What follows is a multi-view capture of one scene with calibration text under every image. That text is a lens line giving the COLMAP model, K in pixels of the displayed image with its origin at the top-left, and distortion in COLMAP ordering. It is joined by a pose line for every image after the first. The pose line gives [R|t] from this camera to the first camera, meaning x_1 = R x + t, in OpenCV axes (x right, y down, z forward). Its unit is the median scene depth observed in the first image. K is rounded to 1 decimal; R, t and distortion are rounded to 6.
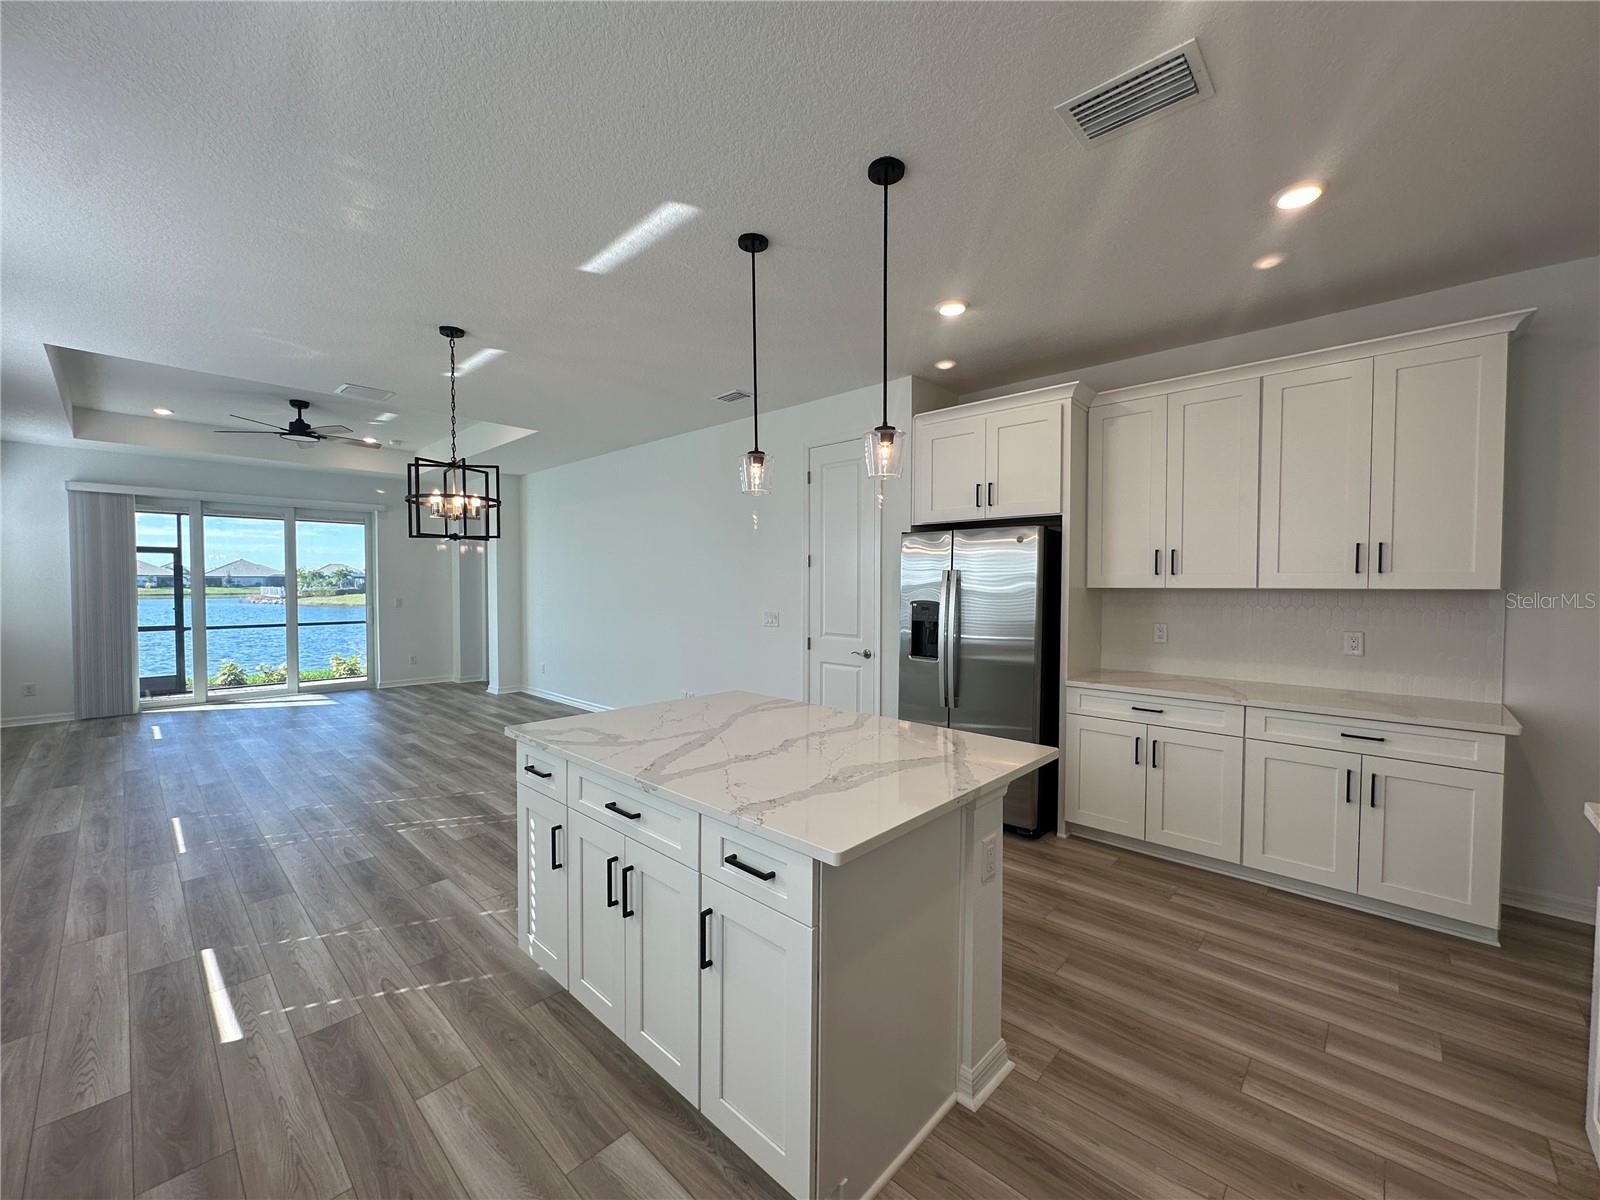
lens RADIAL K [[640.6, 0, 800.4], [0, 640.6, 599.9], [0, 0, 1]] dist [-0.005121, 0.001071]
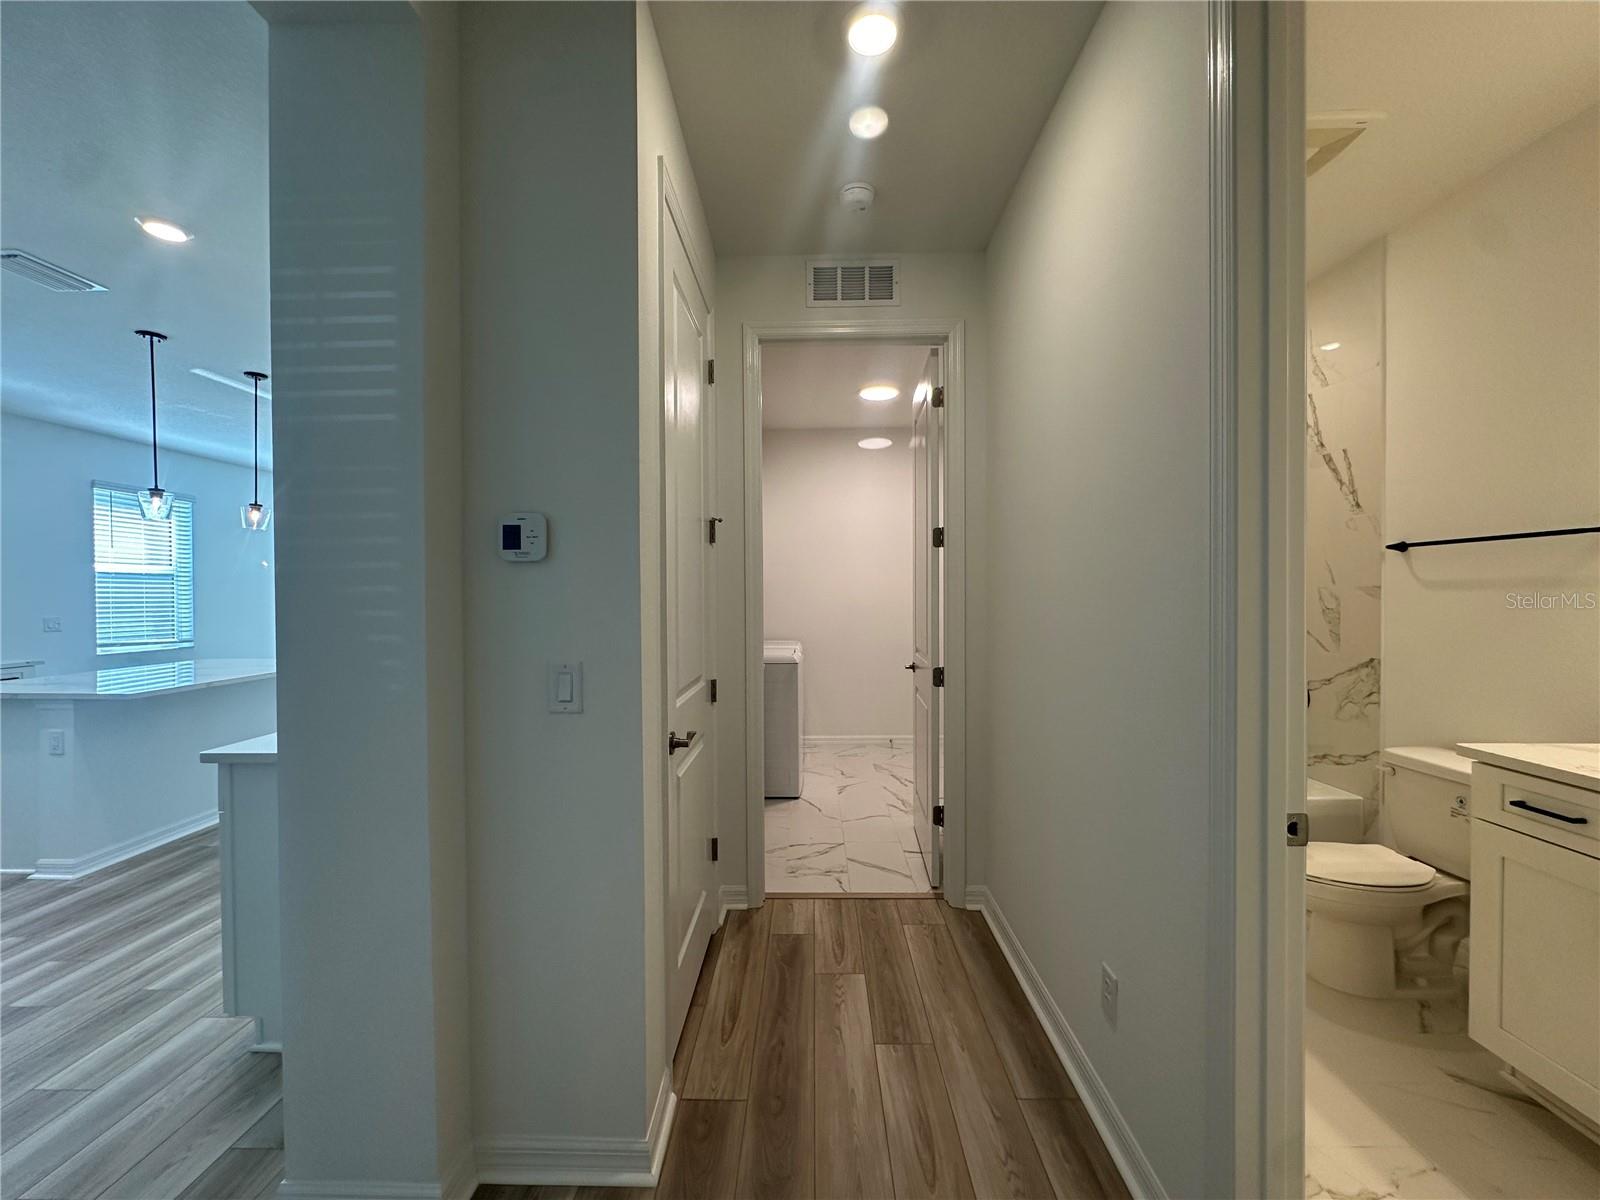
lens RADIAL K [[640.6, 0, 802.9], [0, 640.6, 597.7], [0, 0, 1]] dist [-0.005121, 0.001071]
pose [[0.670552, -0.001366, -0.741861, 1.304510], [-0.011086, 0.999868, -0.011861, 0.007235], [0.741780, 0.016177, 0.670449, 0.602692]]
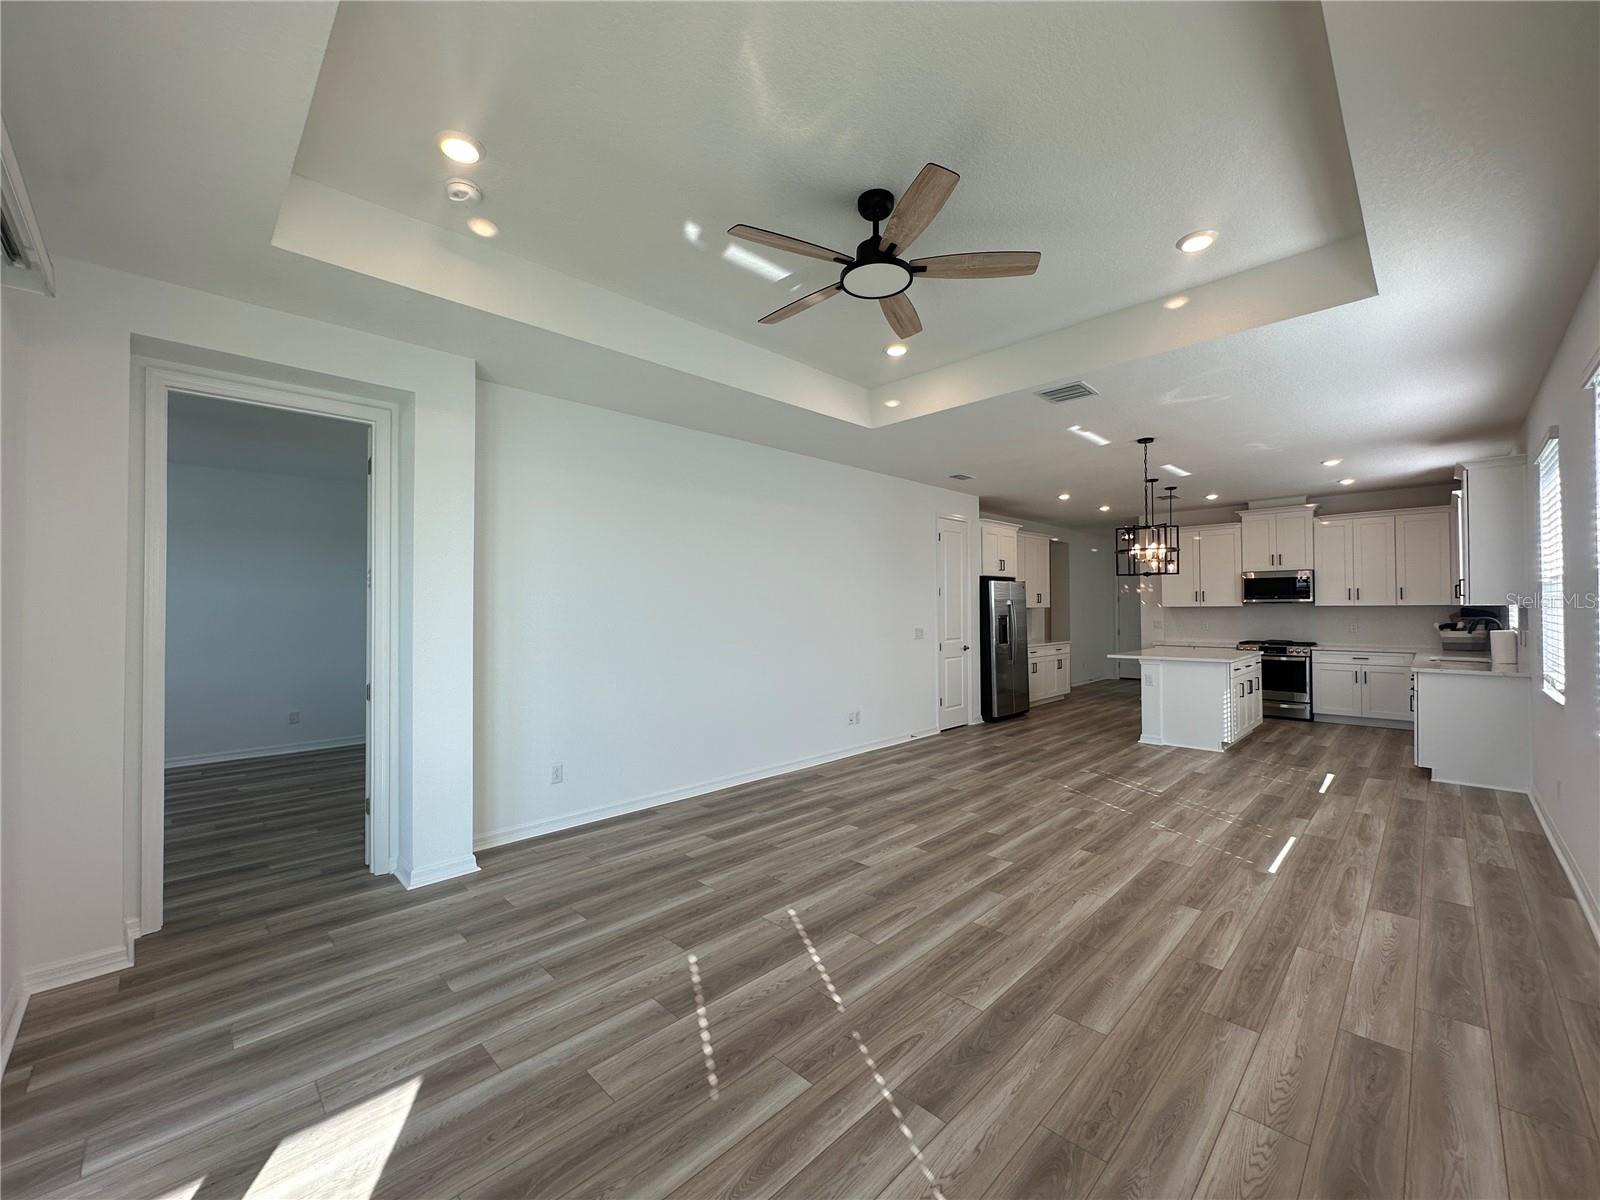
lens RADIAL K [[640.6, 0, 801.2], [0, 640.6, 600.8], [0, 0, 1]] dist [-0.005121, 0.001071]
pose [[0.033059, 0.010540, 0.999398, -1.800858], [0.035734, 0.999293, -0.011721, -0.041282], [-0.998814, 0.036100, 0.032659, 1.534409]]
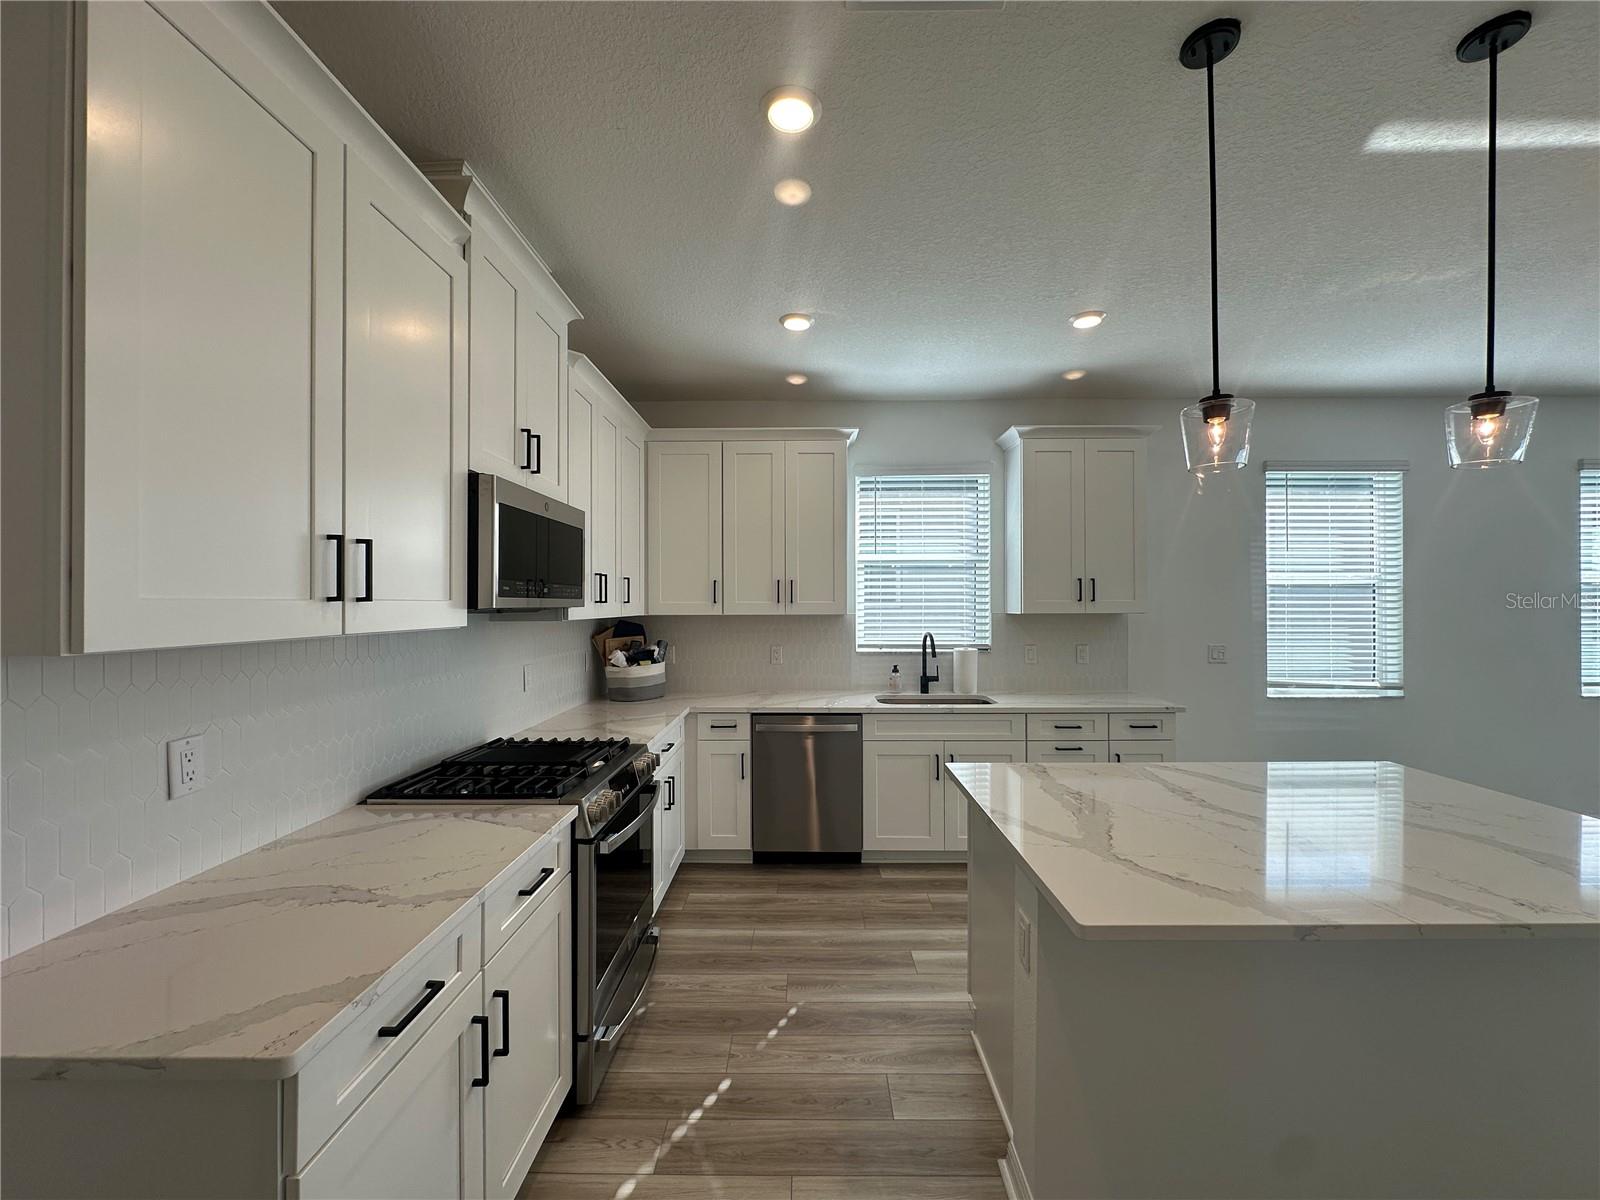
lens RADIAL K [[640.6, 0, 800.0], [0, 640.6, 601.5], [0, 0, 1]] dist [-0.005121, 0.001071]
pose [[-0.737814, -0.000748, -0.675004, 0.495333], [-0.017809, 0.999673, 0.018359, -0.026891], [0.674769, 0.025567, -0.737586, 0.641519]]
